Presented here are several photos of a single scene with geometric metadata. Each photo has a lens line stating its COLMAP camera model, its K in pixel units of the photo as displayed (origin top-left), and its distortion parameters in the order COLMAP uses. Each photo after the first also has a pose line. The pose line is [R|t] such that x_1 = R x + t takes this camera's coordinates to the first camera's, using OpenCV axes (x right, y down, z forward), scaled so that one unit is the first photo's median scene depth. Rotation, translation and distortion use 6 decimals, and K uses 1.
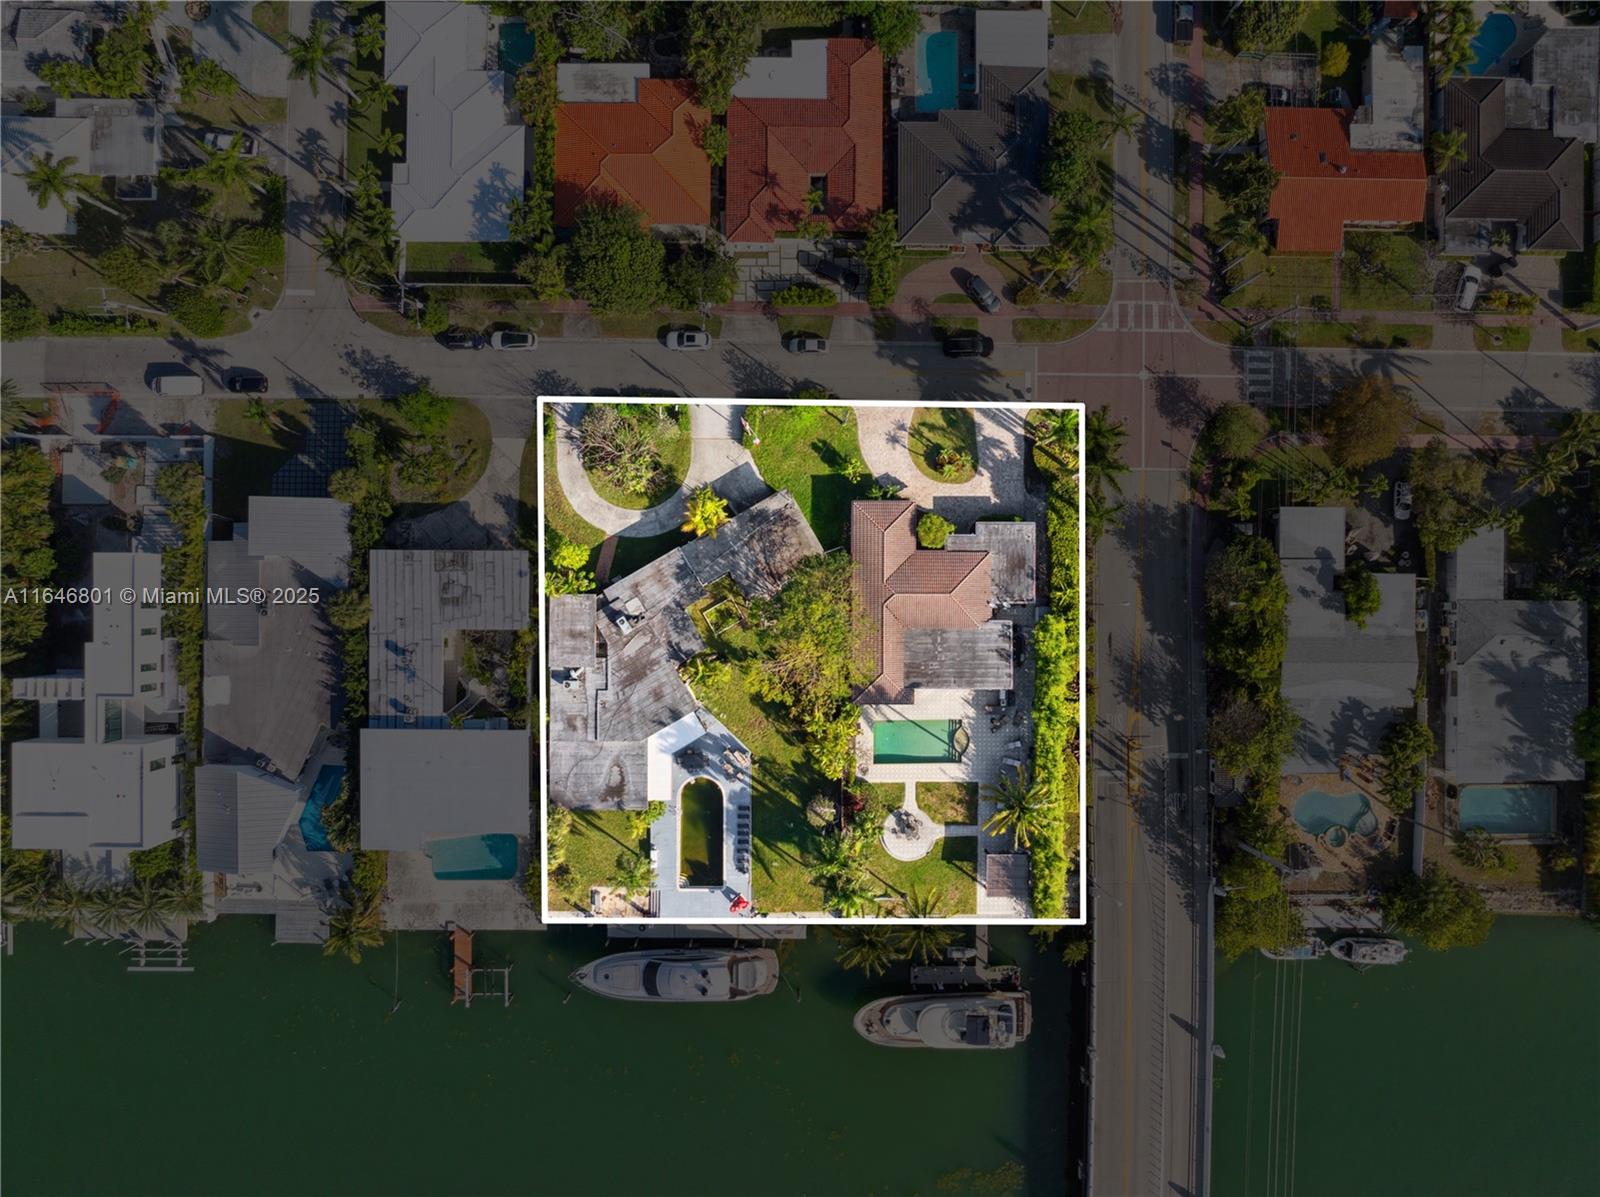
lens RADIAL K [[1122.4, 0, 788.3], [0, 1122.4, 558.4], [0, 0, 1]] dist [-0.044313, 0.014687]
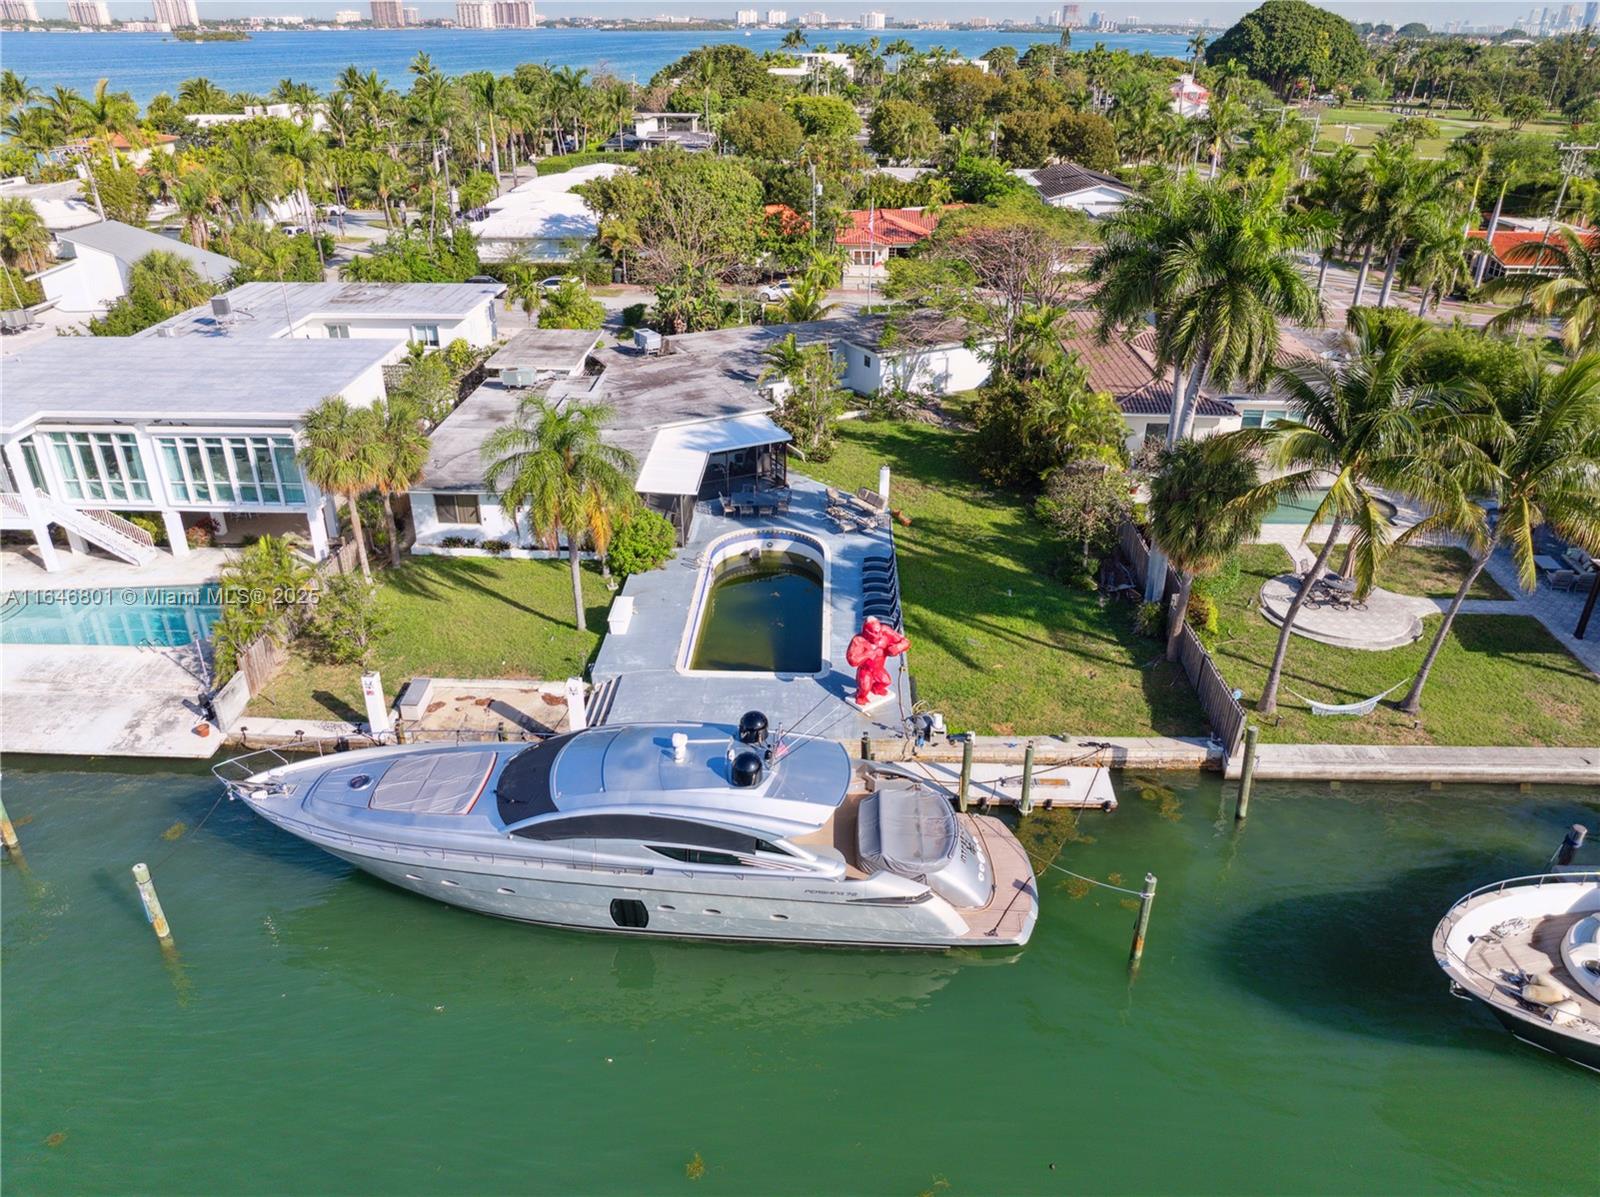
lens RADIAL K [[1122.4, 0, 801.1], [0, 1122.4, 600.1], [0, 0, 1]] dist [-0.044313, 0.014687]
pose [[0.999612, 0.012489, -0.024893, -0.056451], [-0.027842, 0.469416, -0.882538, 0.566902], [0.000663, 0.882889, 0.469582, 0.833681]]
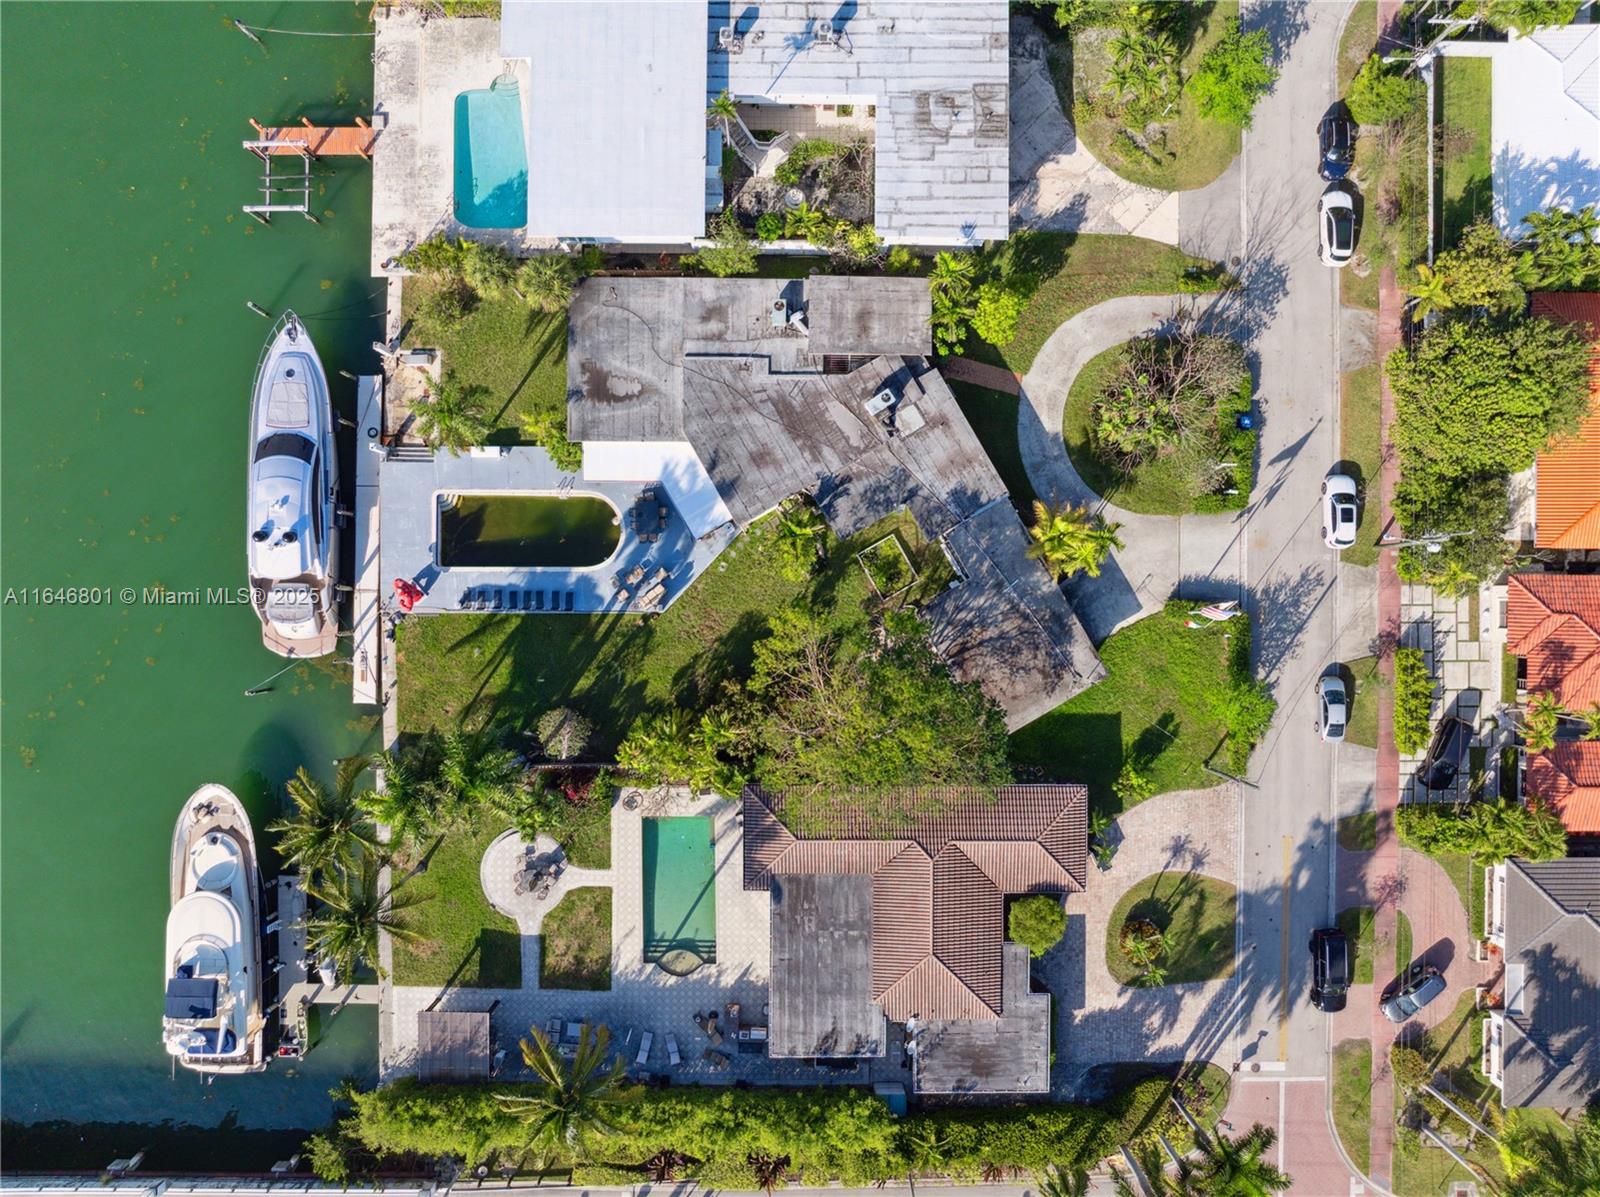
lens RADIAL K [[1122.4, 0, 836.7], [0, 1122.4, 582.1], [0, 0, 1]] dist [-0.044313, 0.014687]
pose [[-0.001159, 0.999773, -0.021252, -0.037425], [-0.999968, -0.001327, -0.007924, 0.084242], [-0.007951, 0.021243, 0.999743, 0.396935]]
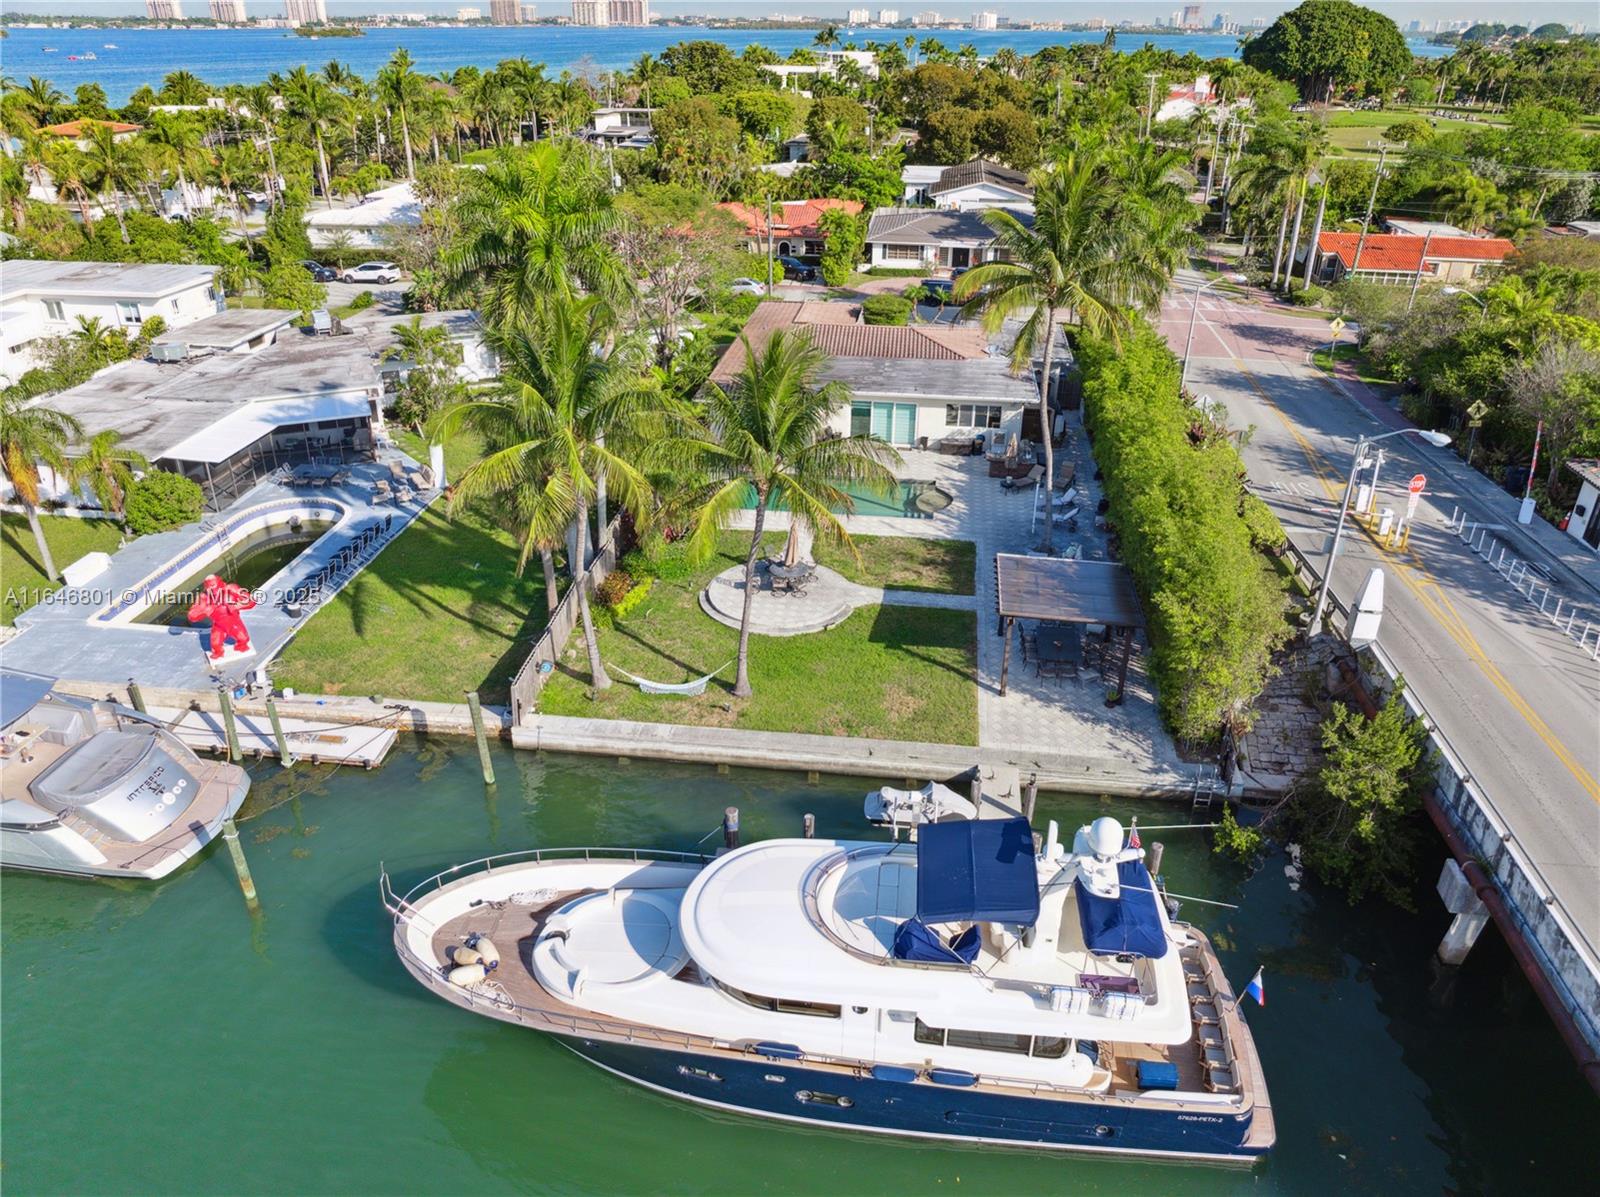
lens RADIAL K [[1122.4, 0, 800.3], [0, 1122.4, 598.3], [0, 0, 1]] dist [-0.044313, 0.014687]
pose [[0.992510, 0.057577, -0.107745, 0.152896], [-0.122163, 0.465197, -0.876737, 0.561957], [-0.000357, 0.883333, 0.468746, 0.836965]]
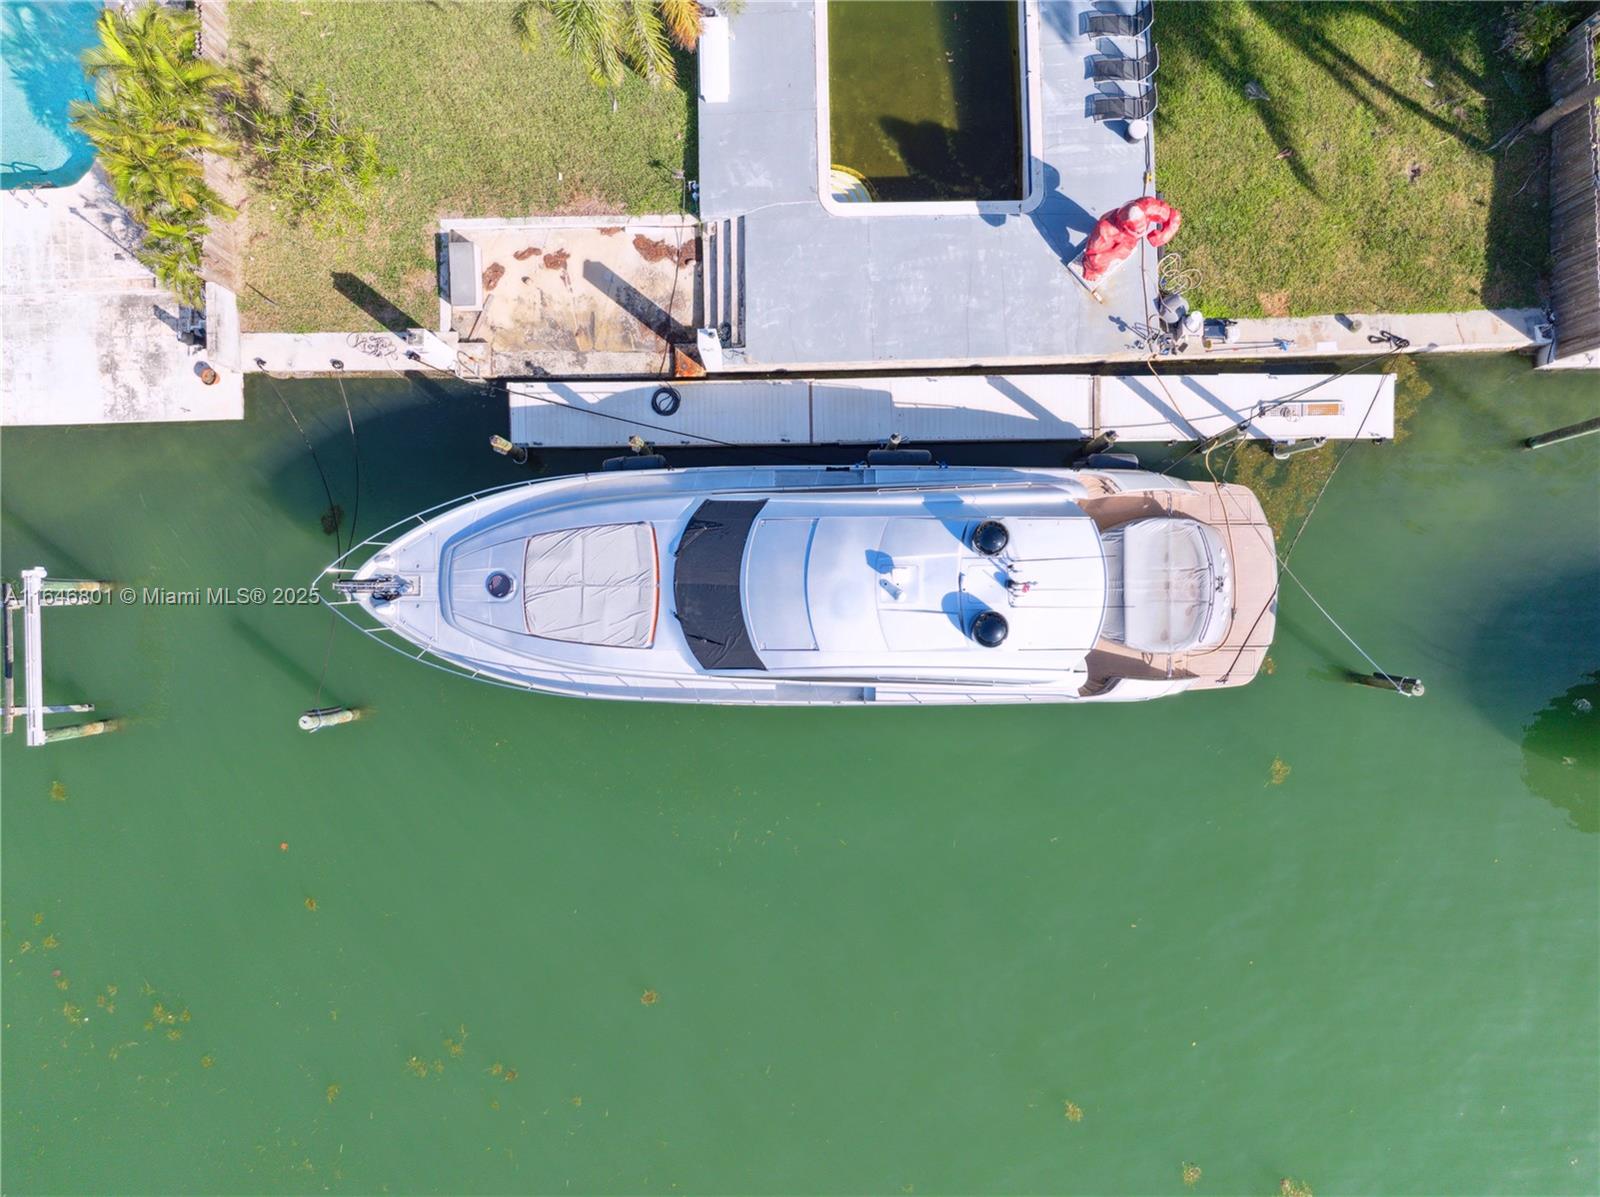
lens RADIAL K [[1122.4, 0, 801.4], [0, 1122.4, 591.2], [0, 0, 1]] dist [-0.044313, 0.014687]
pose [[0.999793, -0.019858, -0.004353, -0.104456], [0.019868, 0.999800, 0.002103, 0.371621], [0.004311, -0.002189, 0.999988, 0.781996]]
